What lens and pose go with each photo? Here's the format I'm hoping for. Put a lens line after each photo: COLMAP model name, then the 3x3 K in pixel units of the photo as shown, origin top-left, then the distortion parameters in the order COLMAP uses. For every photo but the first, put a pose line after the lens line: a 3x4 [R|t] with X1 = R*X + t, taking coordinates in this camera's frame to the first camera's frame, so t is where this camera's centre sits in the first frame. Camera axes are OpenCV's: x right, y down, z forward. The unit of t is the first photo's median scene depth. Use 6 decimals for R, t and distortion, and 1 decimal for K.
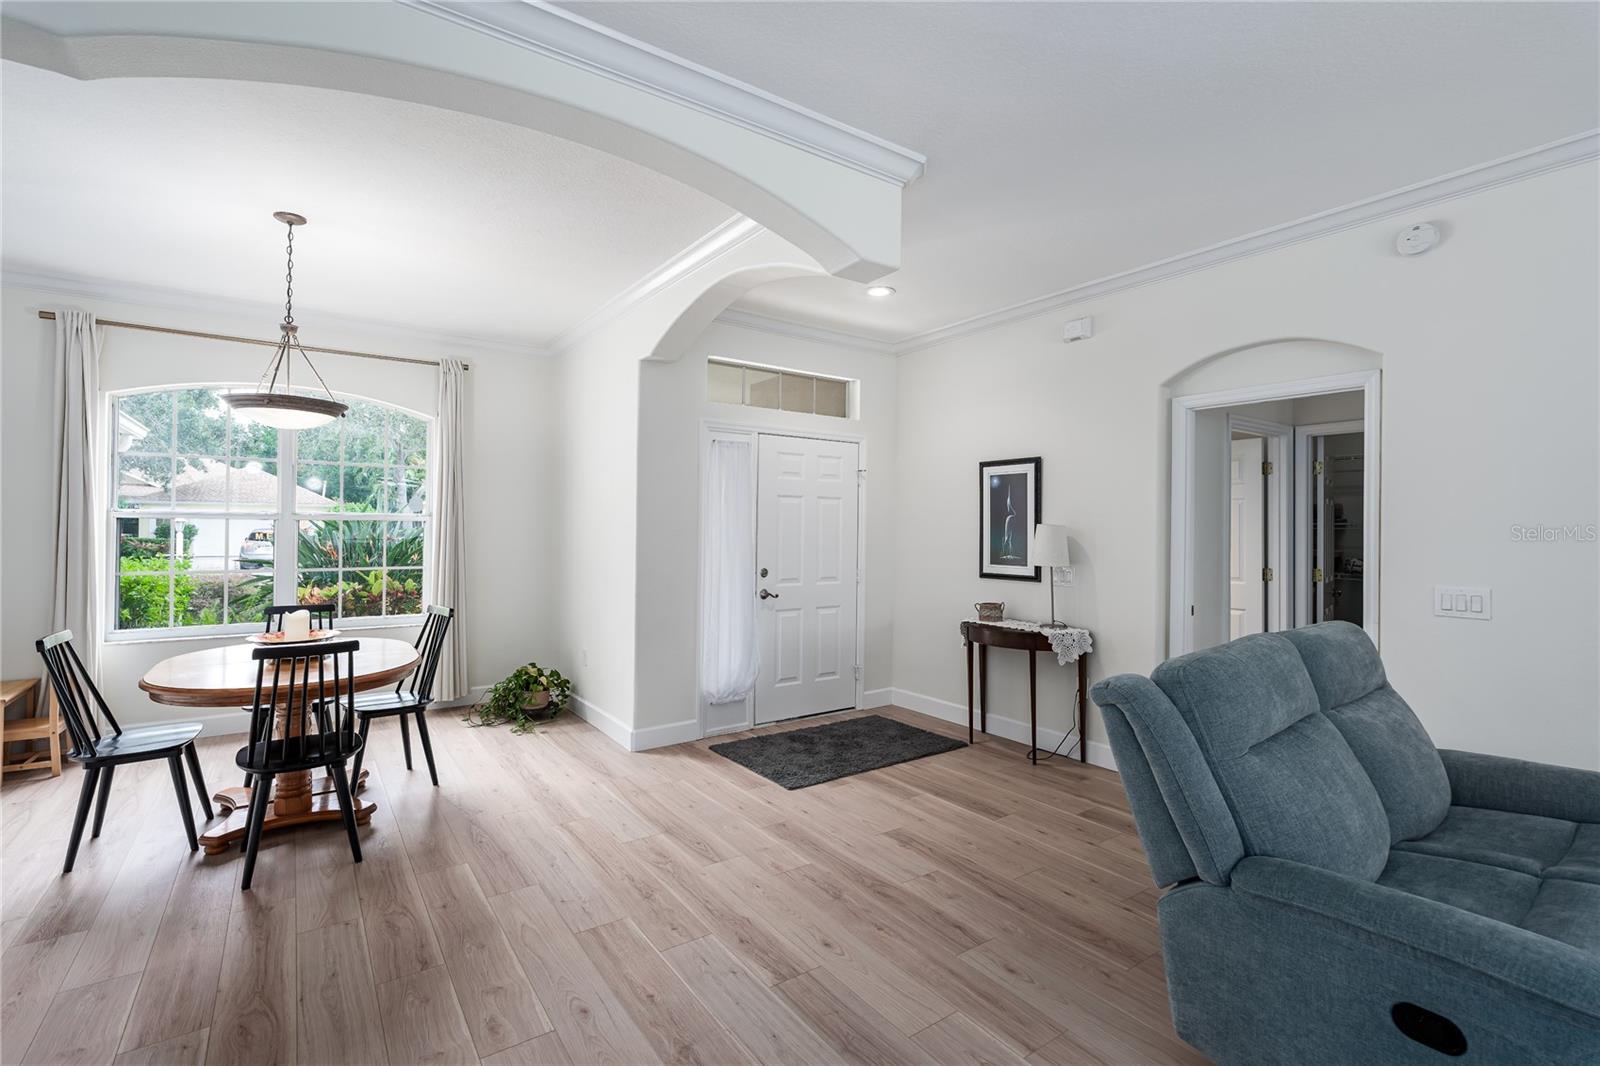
lens RADIAL K [[730.6, 0, 796.9], [0, 730.6, 523.2], [0, 0, 1]] dist [-0.000590, 0.000196]
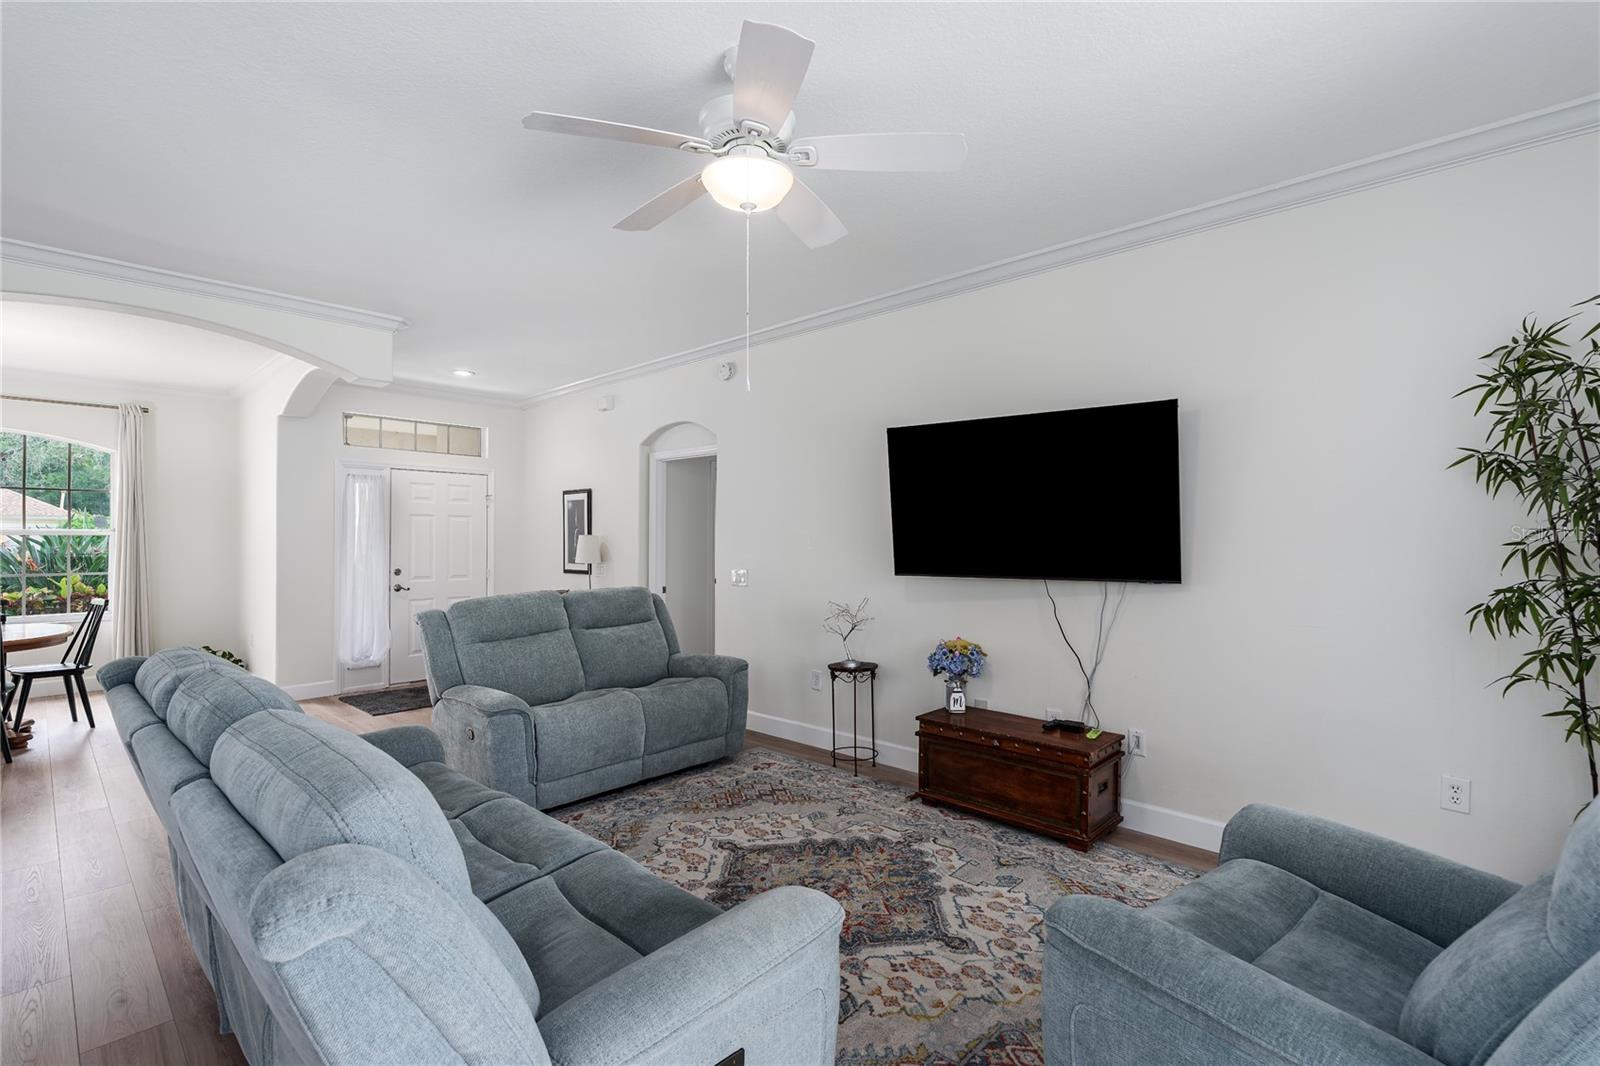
lens RADIAL K [[728.8, 0, 791.7], [0, 728.8, 537.8], [0, 0, 1]] dist [-0.001778, -0.000060]
pose [[0.978975, -0.005805, 0.203897, 0.434552], [0.004947, 0.999977, 0.004715, 0.002272], [-0.203919, -0.003607, 0.978981, -0.510008]]
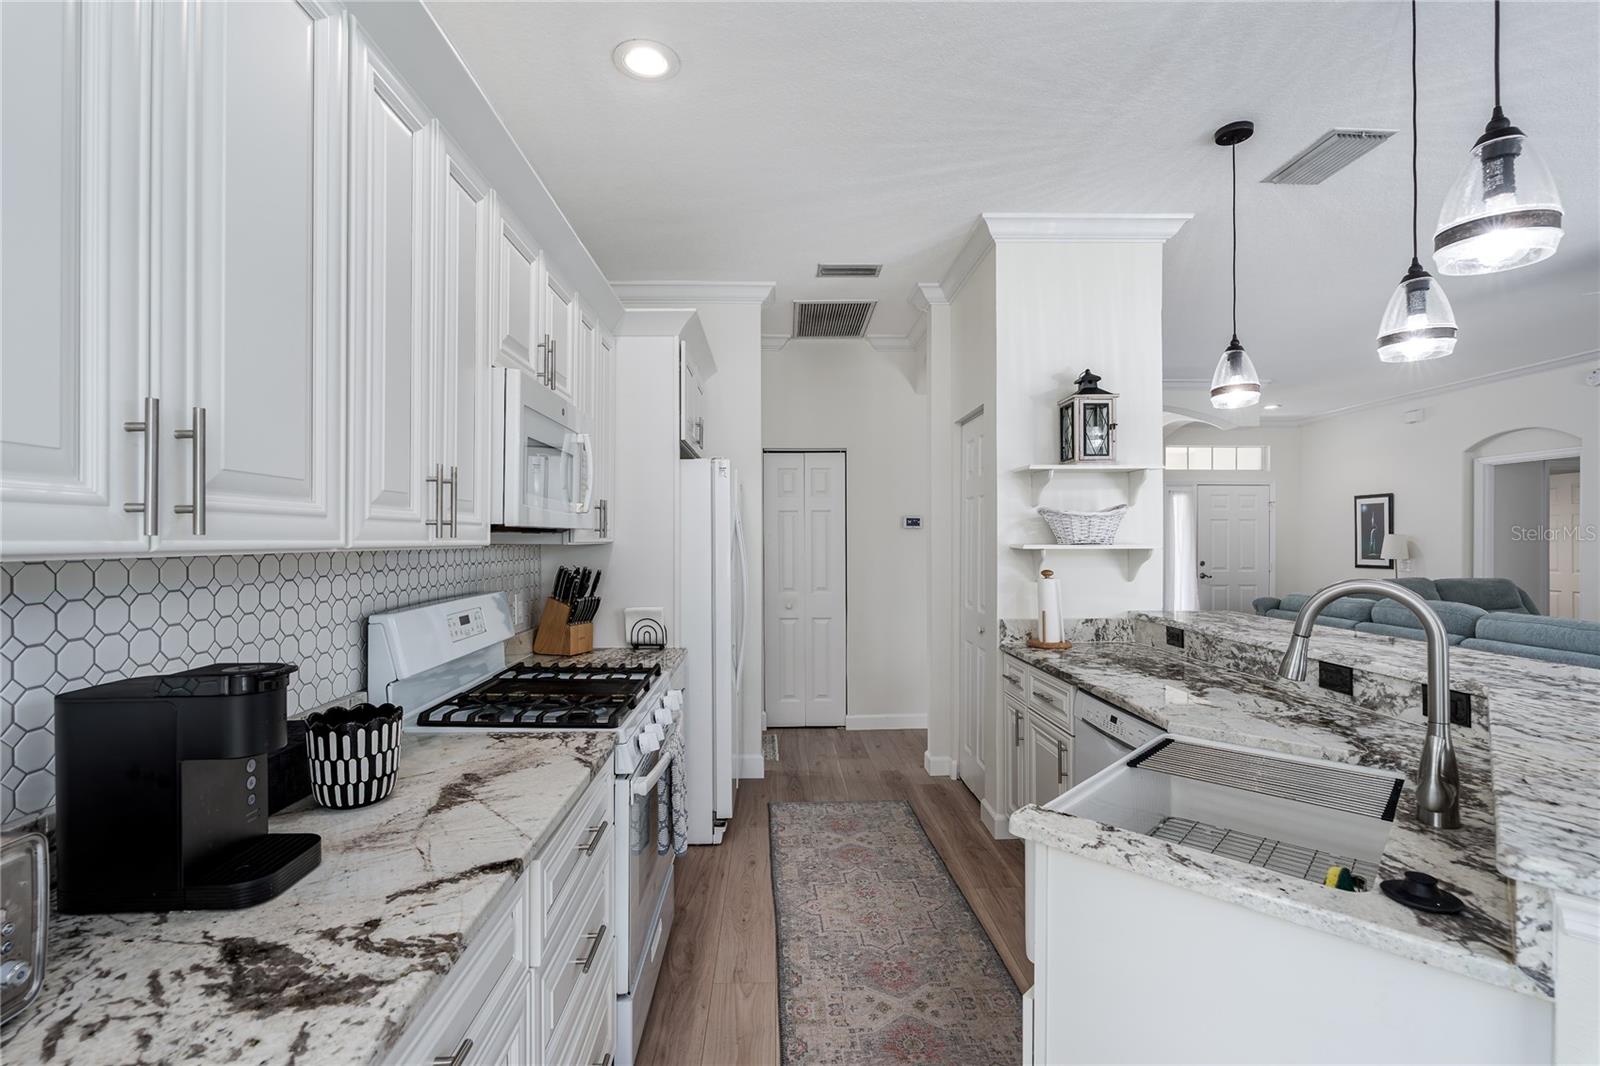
lens RADIAL K [[728.8, 0, 791.7], [0, 728.8, 537.8], [0, 0, 1]] dist [-0.001778, -0.000060]
pose [[0.837021, -0.010210, -0.547076, 0.097868], [0.011857, 0.999930, -0.000520, -0.005807], [0.547043, -0.006051, 0.837083, -1.129198]]
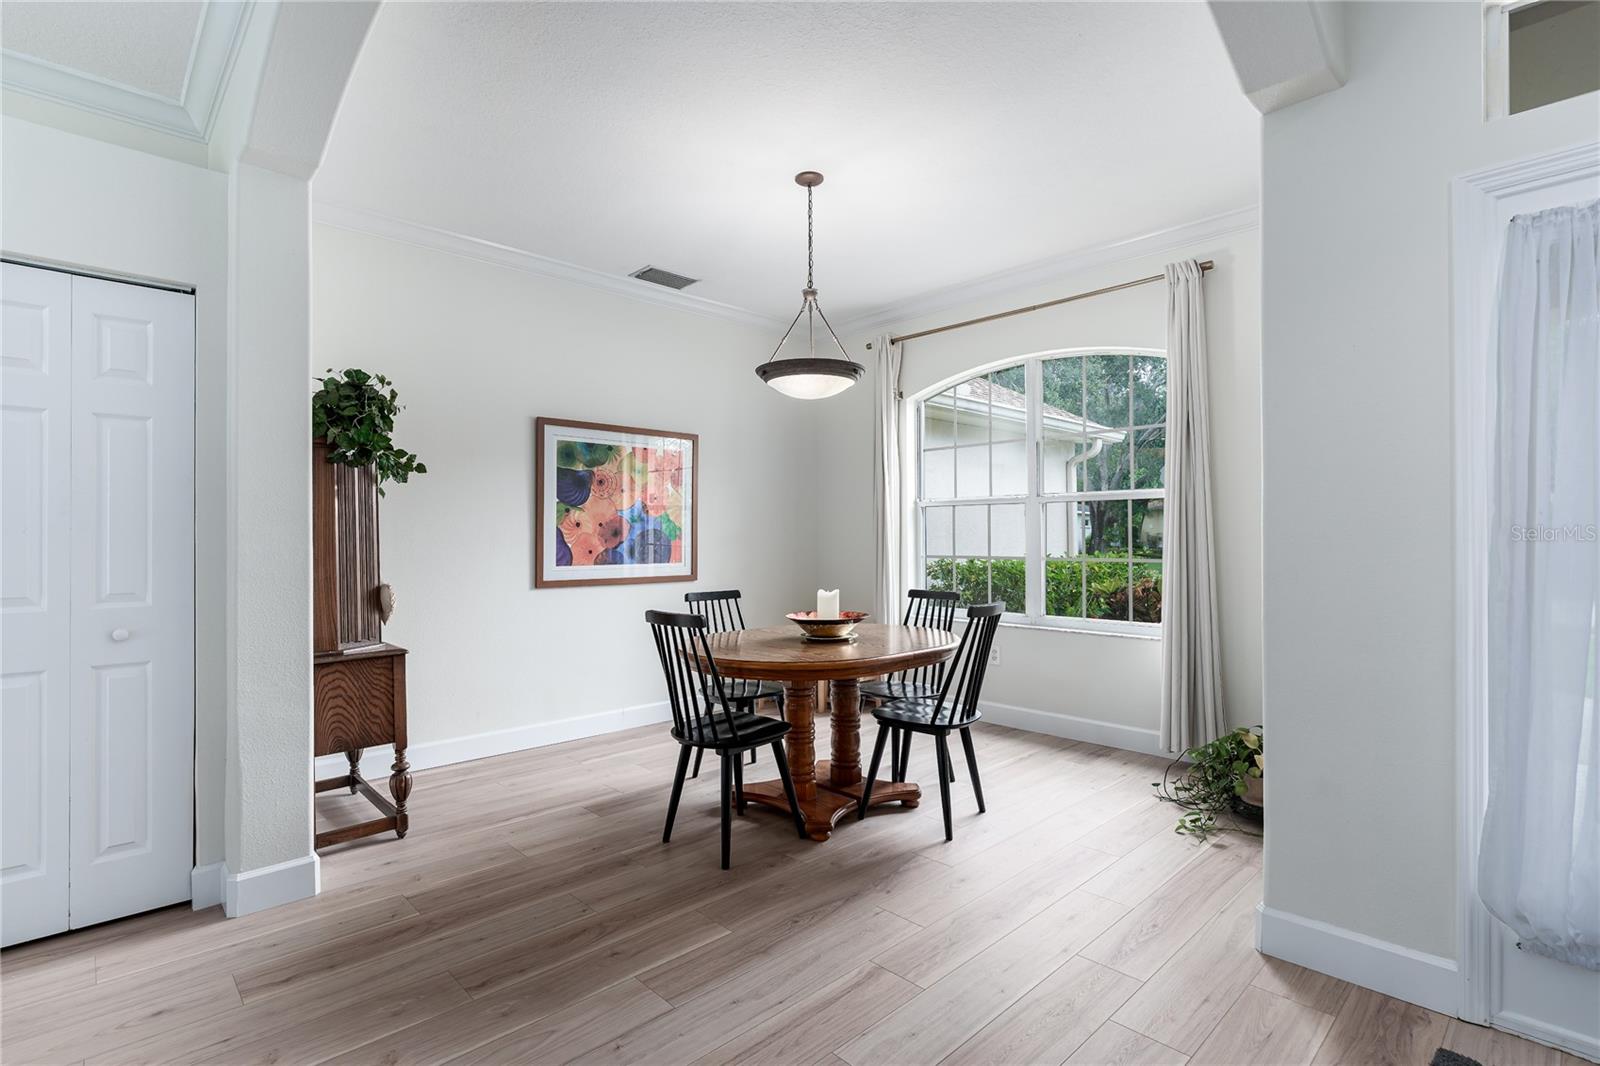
lens RADIAL K [[758.8, 0, 803.7], [0, 758.8, 534.3], [0, 0, 1]] dist [-0.006495, 0.000115]
pose [[0.153045, -0.014408, -0.988114, 0.212857], [0.009887, 0.999866, -0.013048, 0.046899], [0.988170, -0.007773, 0.153167, 0.624583]]
